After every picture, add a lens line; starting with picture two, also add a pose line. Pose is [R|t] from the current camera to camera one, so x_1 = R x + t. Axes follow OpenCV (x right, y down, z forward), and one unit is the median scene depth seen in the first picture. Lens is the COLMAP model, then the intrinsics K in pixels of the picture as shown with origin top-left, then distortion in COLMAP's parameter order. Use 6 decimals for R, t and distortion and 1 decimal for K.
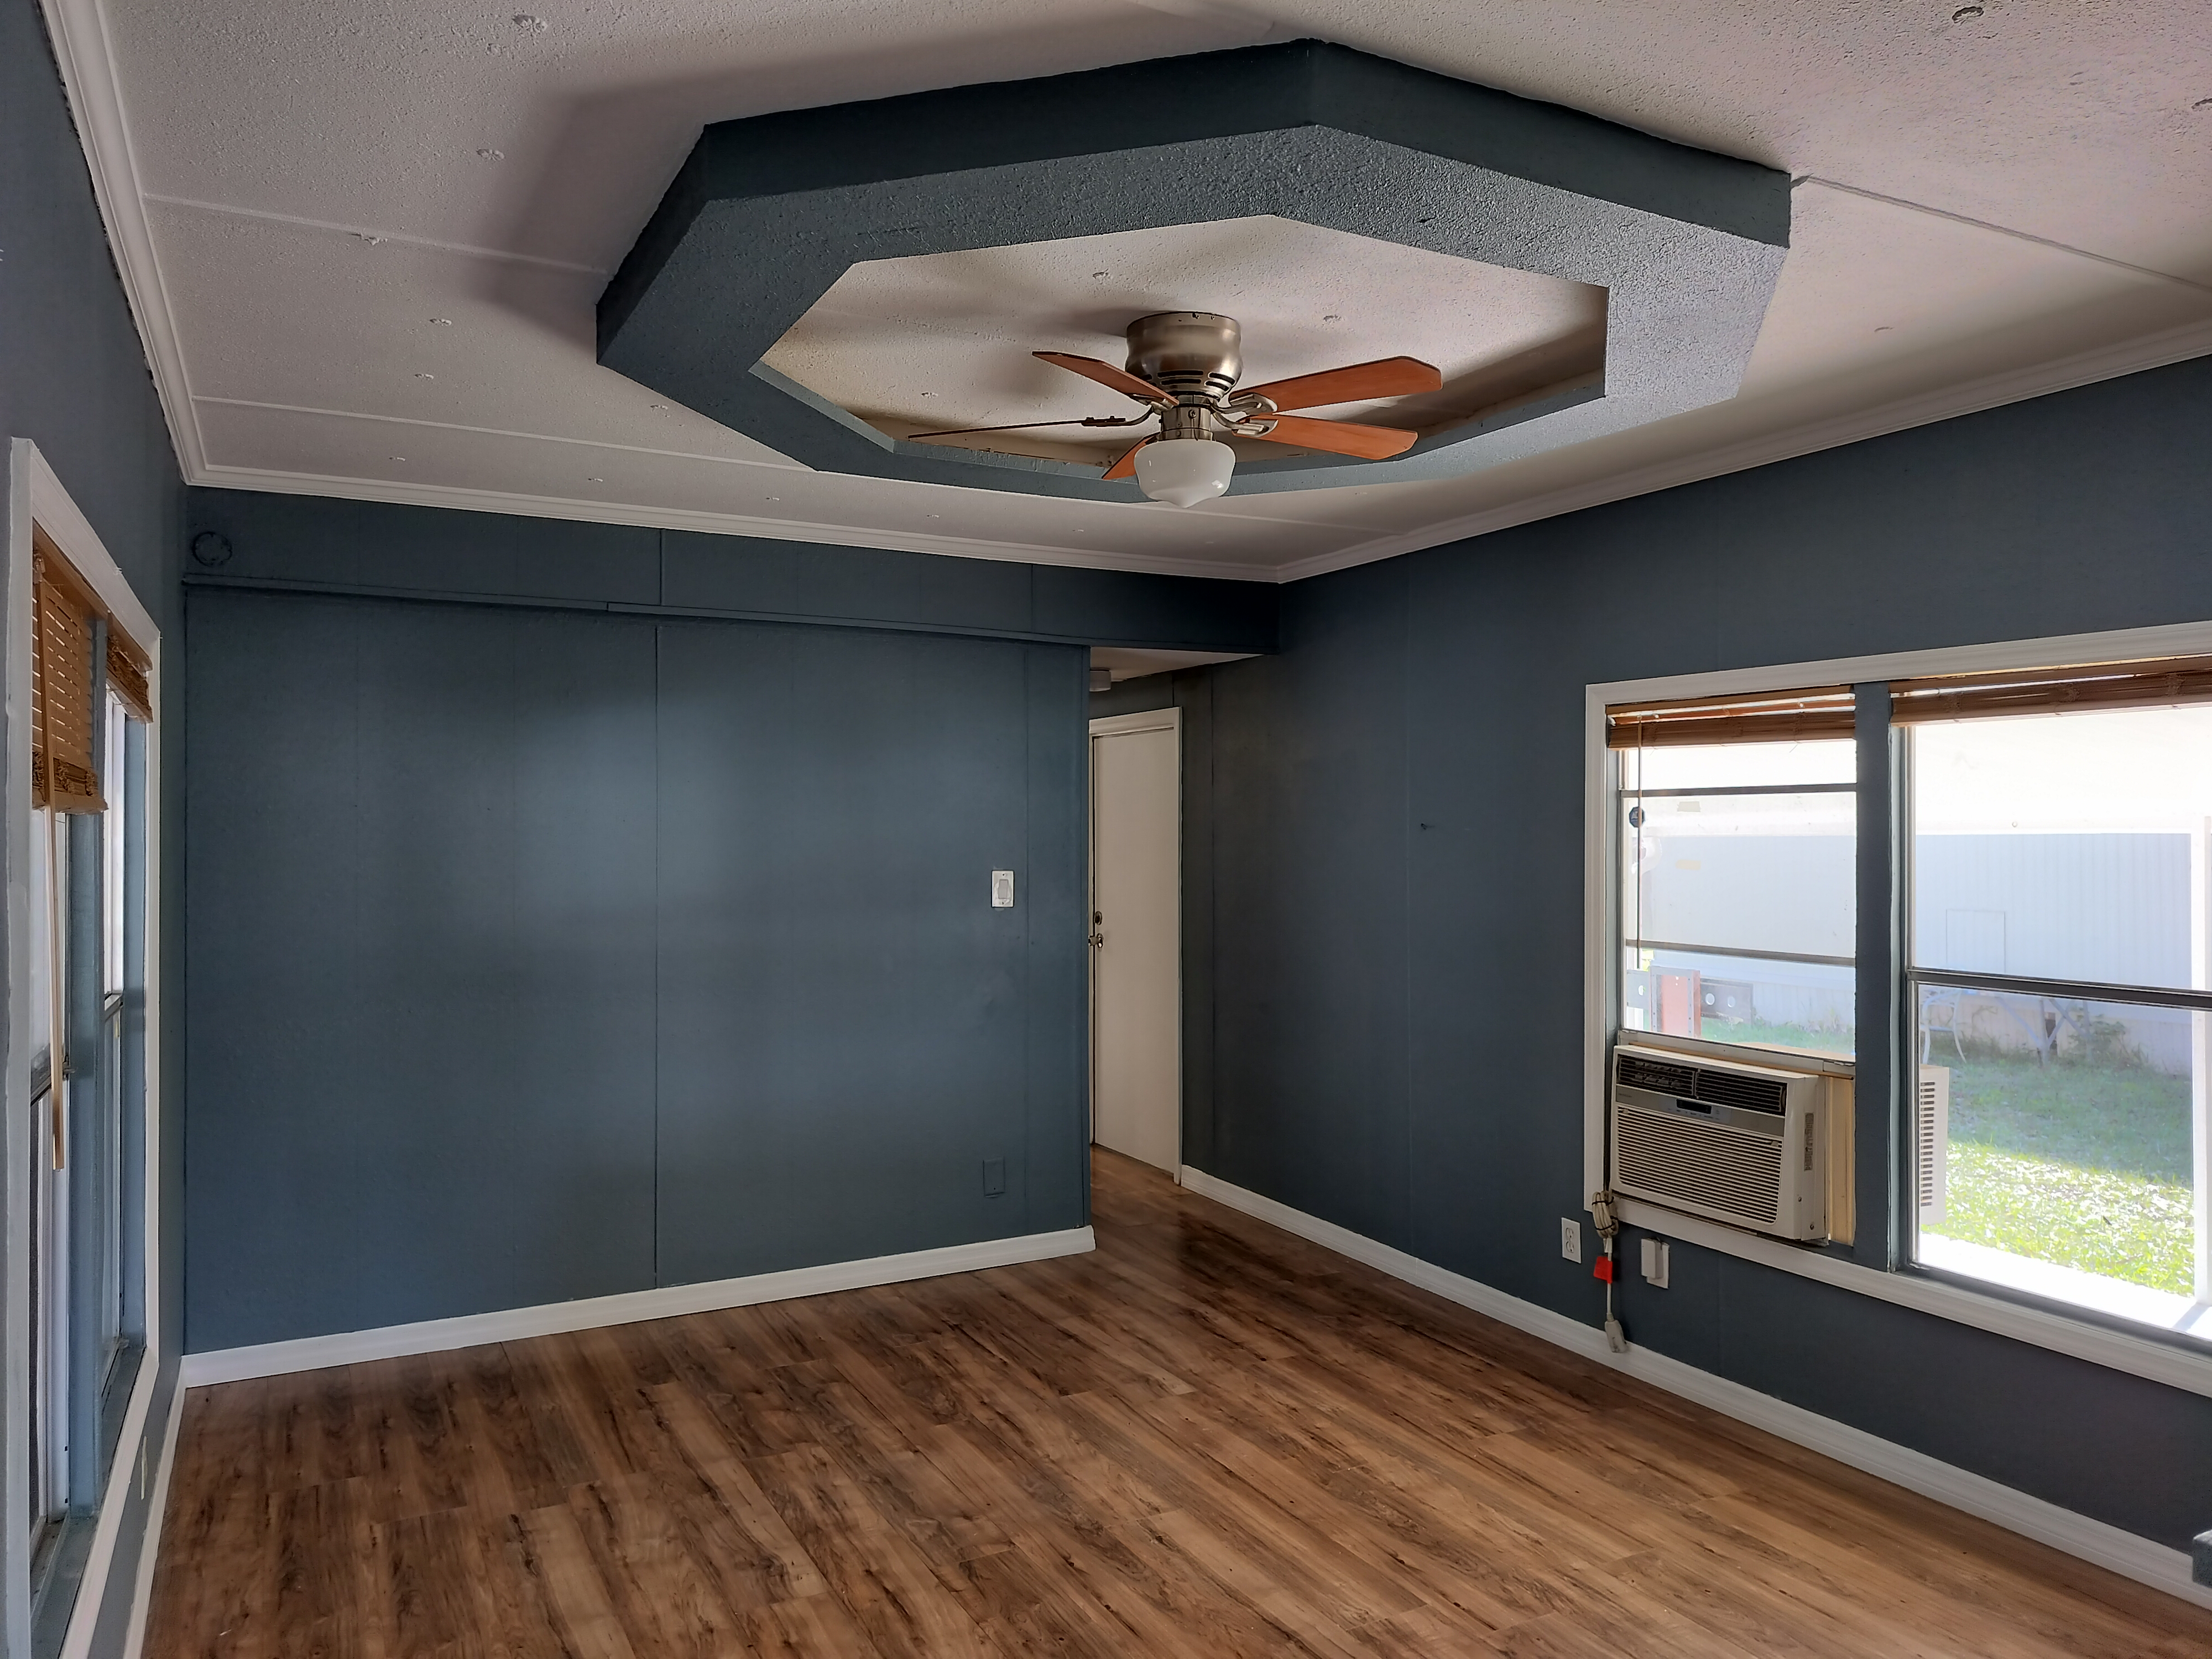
lens RADIAL K [[1553.3, 0, 1087.5], [0, 1553.3, 819.3], [0, 0, 1]] dist [0.069371, -0.065391]
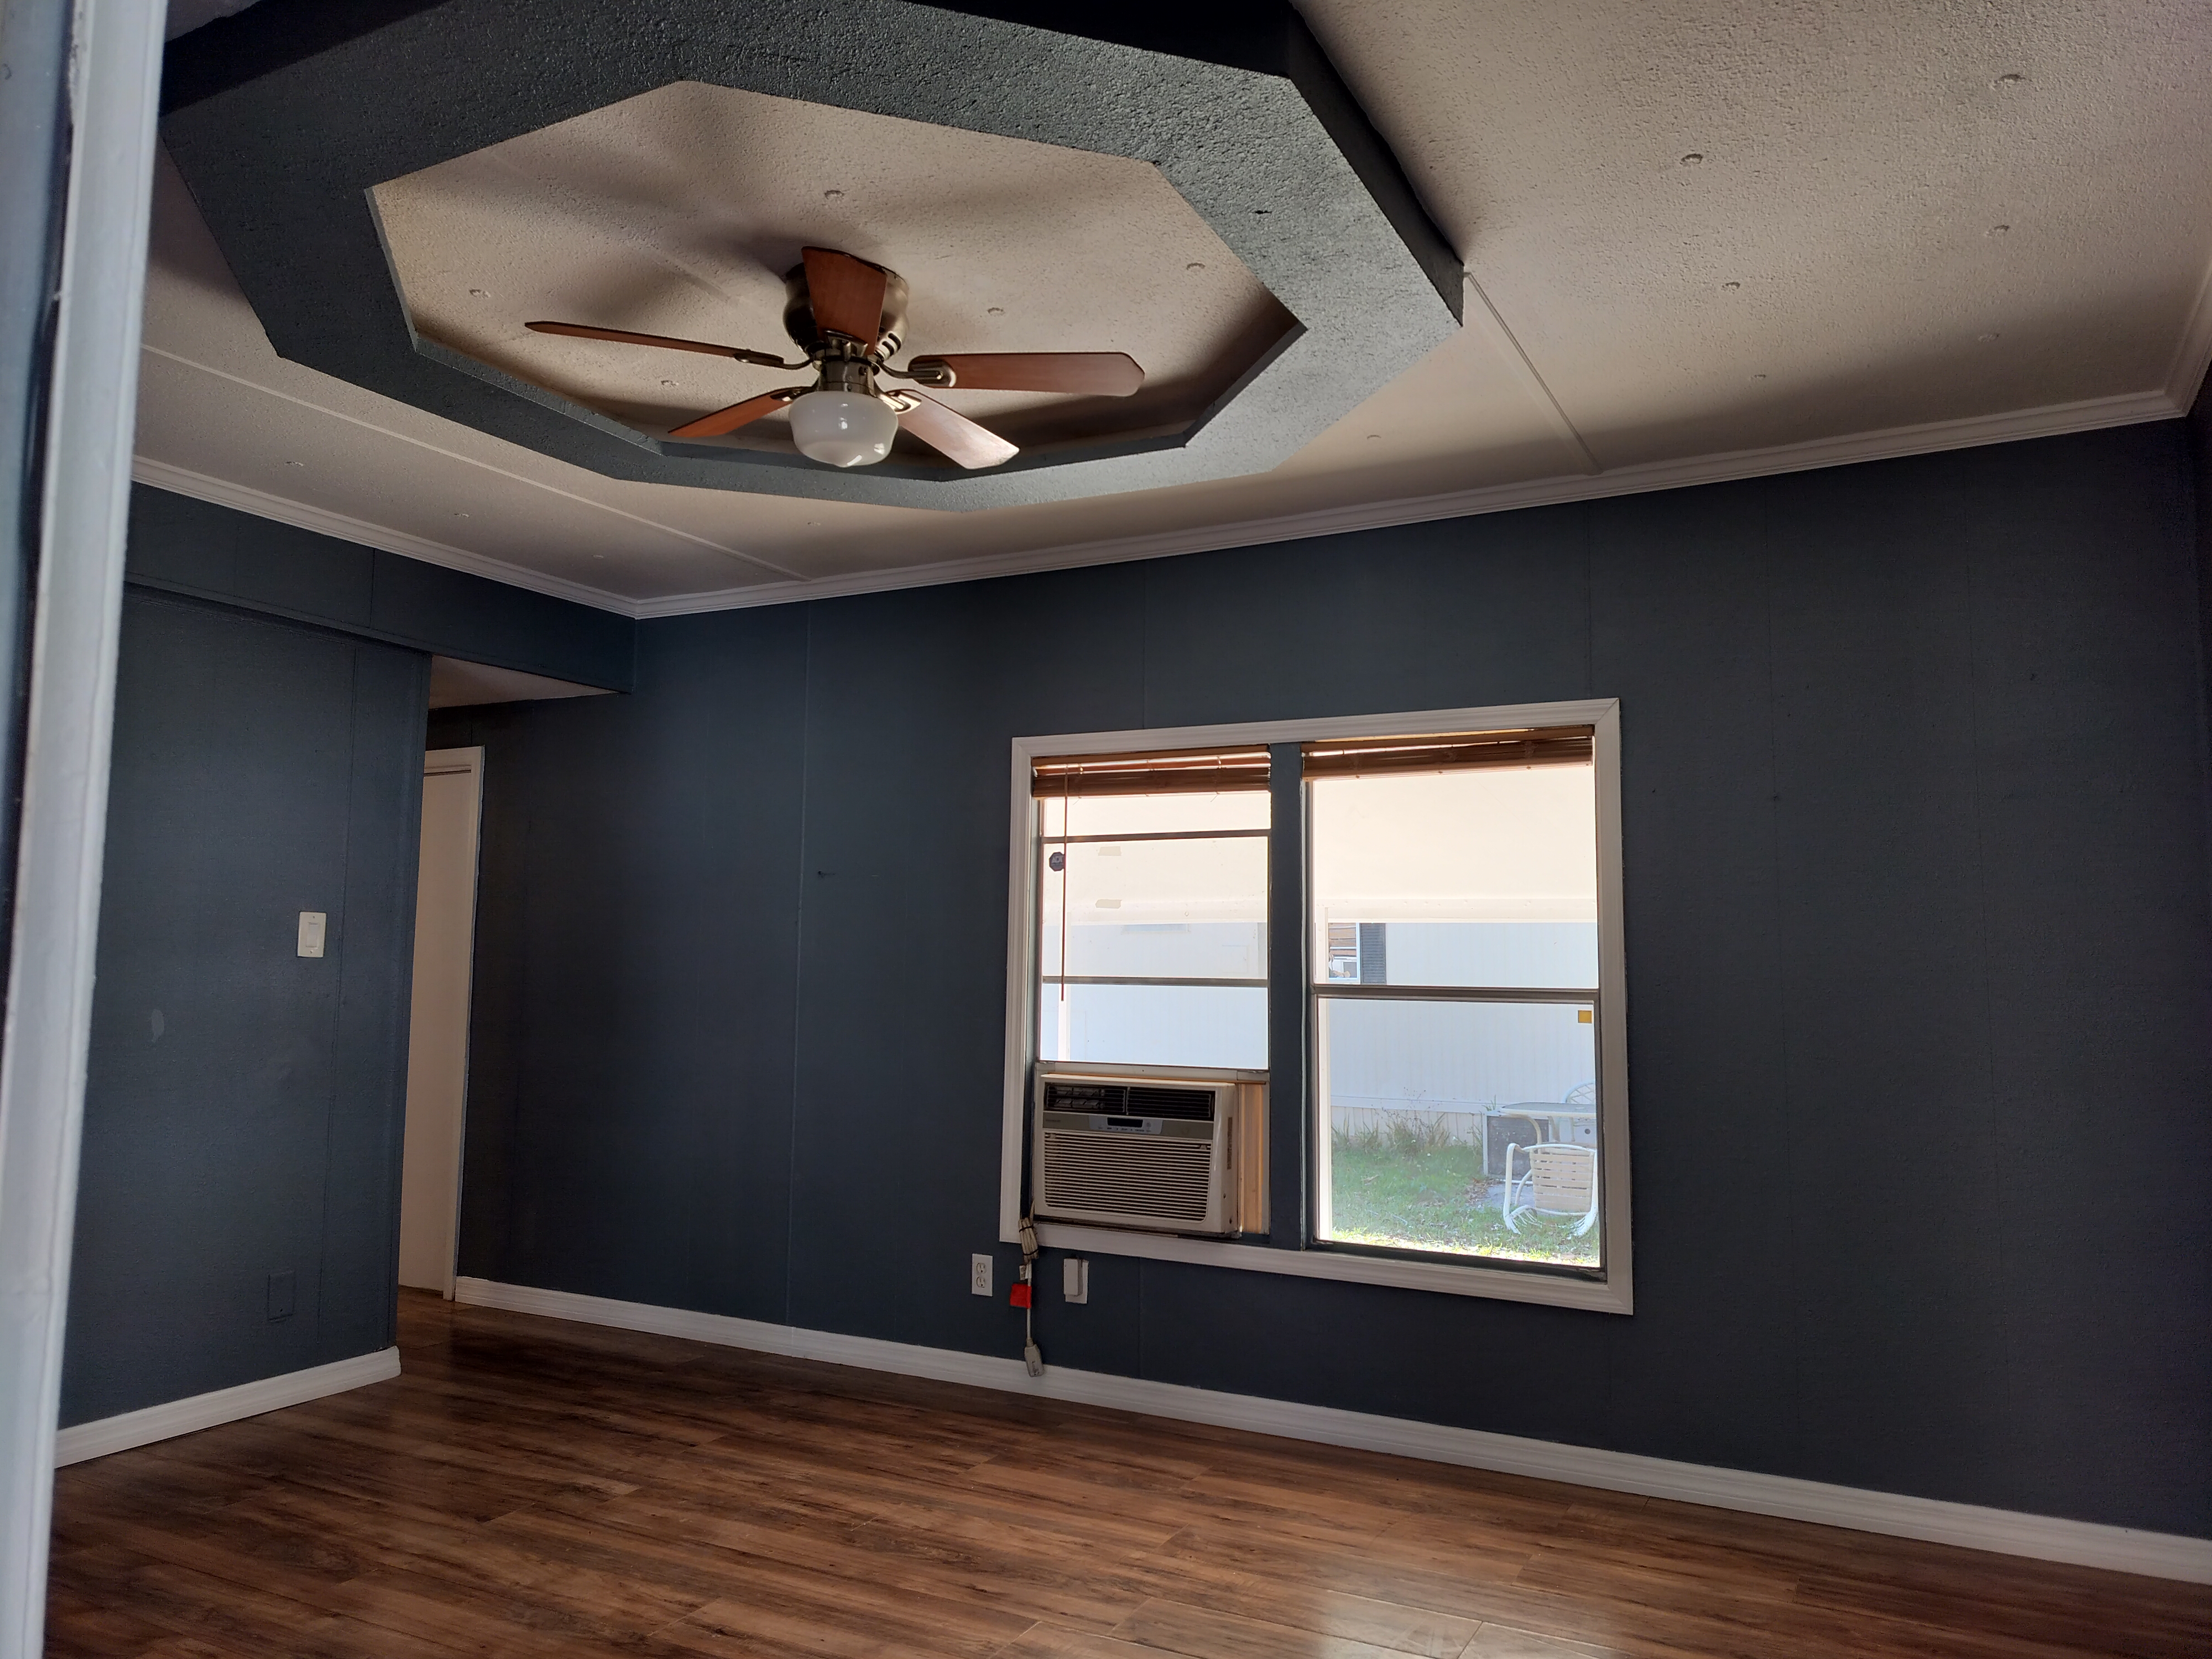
lens RADIAL K [[1553.3, 0, 1083.2], [0, 1553.3, 813.9], [0, 0, 1]] dist [0.069371, -0.065391]
pose [[0.825387, 0.069539, 0.560269, -0.264658], [-0.017179, 0.995019, -0.098191, 0.079282], [-0.564306, 0.071421, 0.822470, 0.122195]]
